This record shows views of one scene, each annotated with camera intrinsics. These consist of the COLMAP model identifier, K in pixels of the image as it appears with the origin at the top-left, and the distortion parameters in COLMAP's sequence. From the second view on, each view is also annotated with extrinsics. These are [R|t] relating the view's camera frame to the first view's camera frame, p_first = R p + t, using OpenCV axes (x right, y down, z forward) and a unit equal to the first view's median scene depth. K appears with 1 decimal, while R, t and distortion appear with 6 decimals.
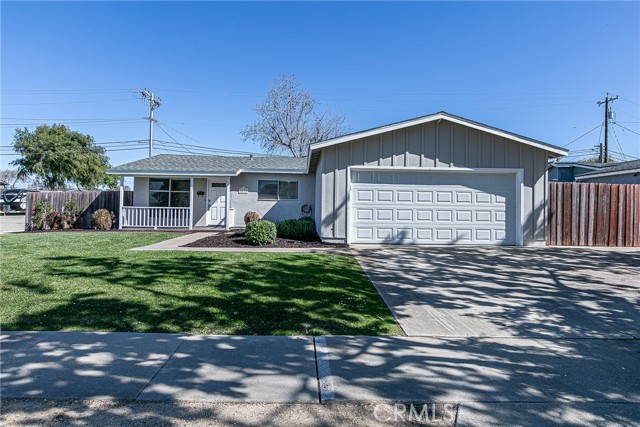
lens RADIAL K [[385.0, 0, 319.2], [0, 385.0, 210.4], [0, 0, 1]] dist [-0.000287, 0.000723]
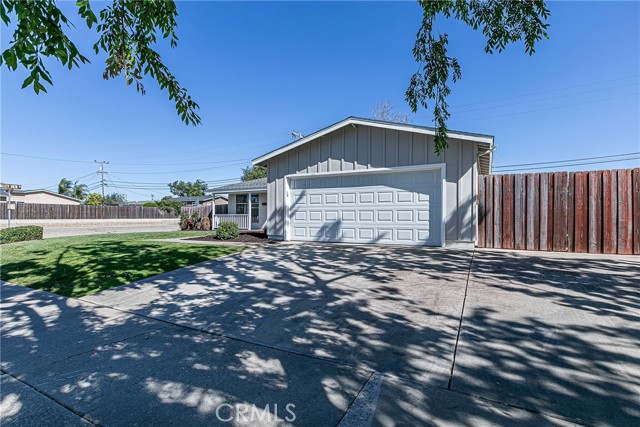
lens RADIAL K [[318.2, 0, 321.7], [0, 318.2, 215.2], [0, 0, 1]] dist [-0.000812, -0.000490]
pose [[0.866646, -0.016667, -0.498645, 0.642310], [0.008604, 0.999793, -0.018464, 0.027065], [0.498849, 0.011711, 0.866610, 0.195171]]
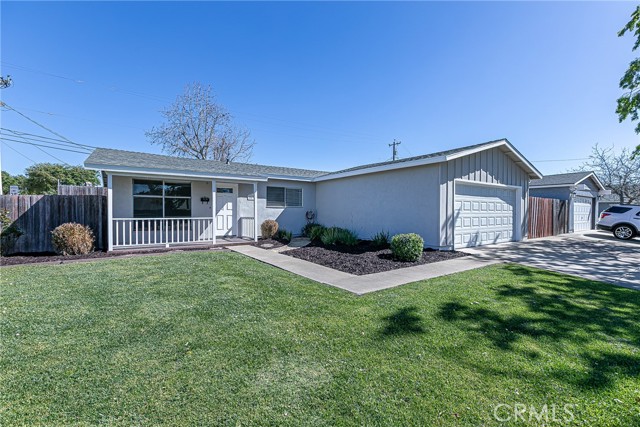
lens RADIAL K [[283.6, 0, 317.6], [0, 283.6, 212.3], [0, 0, 1]] dist [0.000221, -0.000118]
pose [[0.843453, -0.014543, 0.537007, -0.655599], [0.009842, 0.999884, 0.011620, -0.032153], [-0.537113, -0.004515, 0.843498, 0.514623]]
